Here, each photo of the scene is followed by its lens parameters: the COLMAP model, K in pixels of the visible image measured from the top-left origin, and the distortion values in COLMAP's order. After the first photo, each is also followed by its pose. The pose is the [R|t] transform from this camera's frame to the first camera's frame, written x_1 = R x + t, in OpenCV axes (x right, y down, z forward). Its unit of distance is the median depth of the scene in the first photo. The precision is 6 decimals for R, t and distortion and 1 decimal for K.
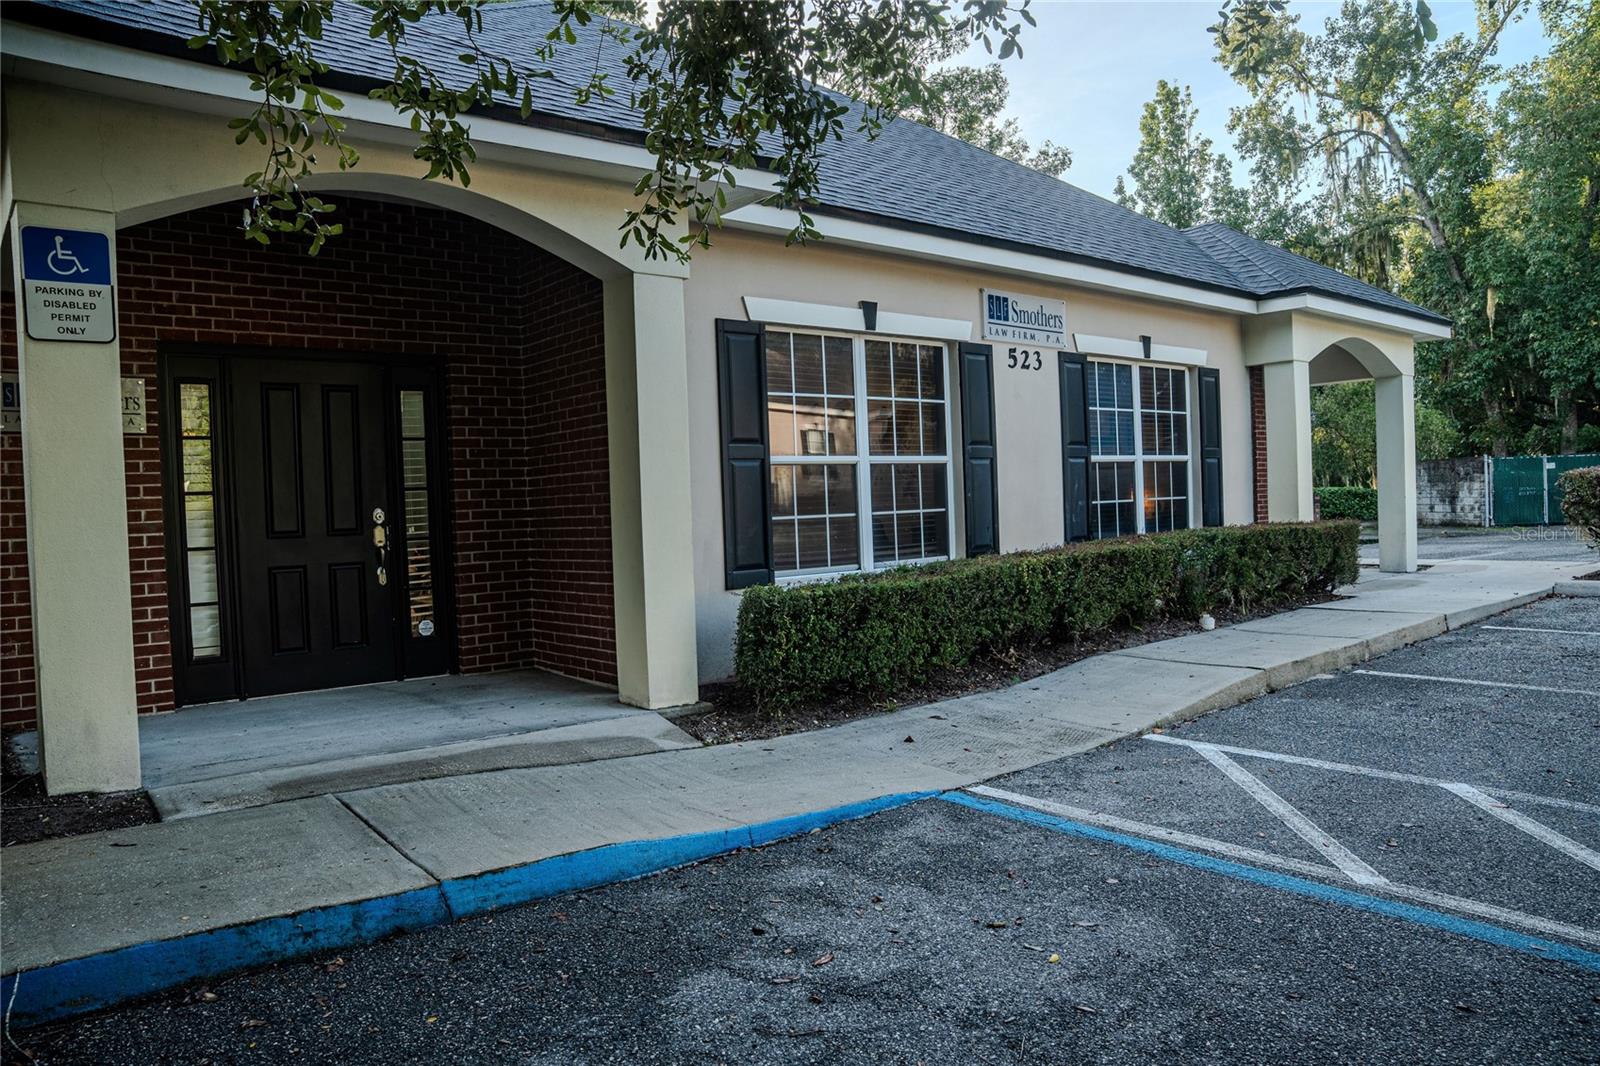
lens RADIAL K [[1104.5, 0, 800.0], [0, 1104.5, 533.0], [0, 0, 1]] dist [-0.117318, 0.088979]
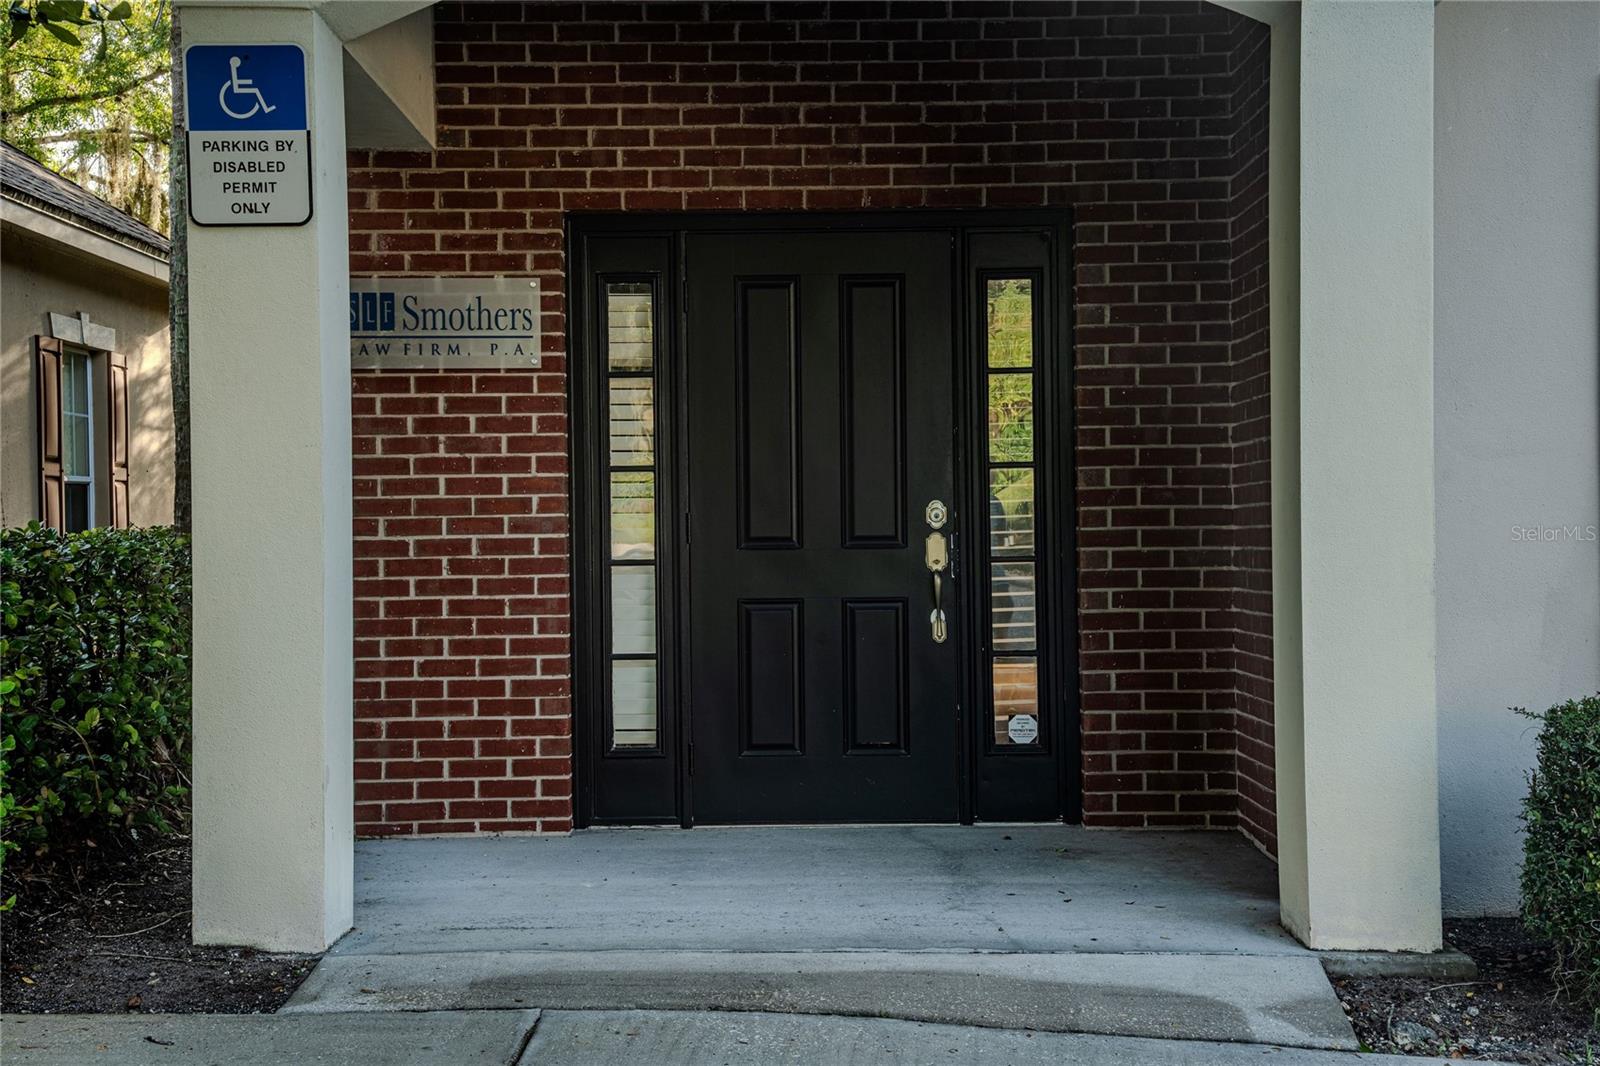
lens RADIAL K [[2132.0, 0, 800.0], [0, 2132.0, 533.0], [0, 0, 1]] dist [0.189275, -0.016232]
pose [[0.769694, 0.028876, -0.637759, 0.247943], [-0.032718, 0.999448, 0.005765, -0.010708], [0.637574, 0.016429, 0.770214, 0.145014]]
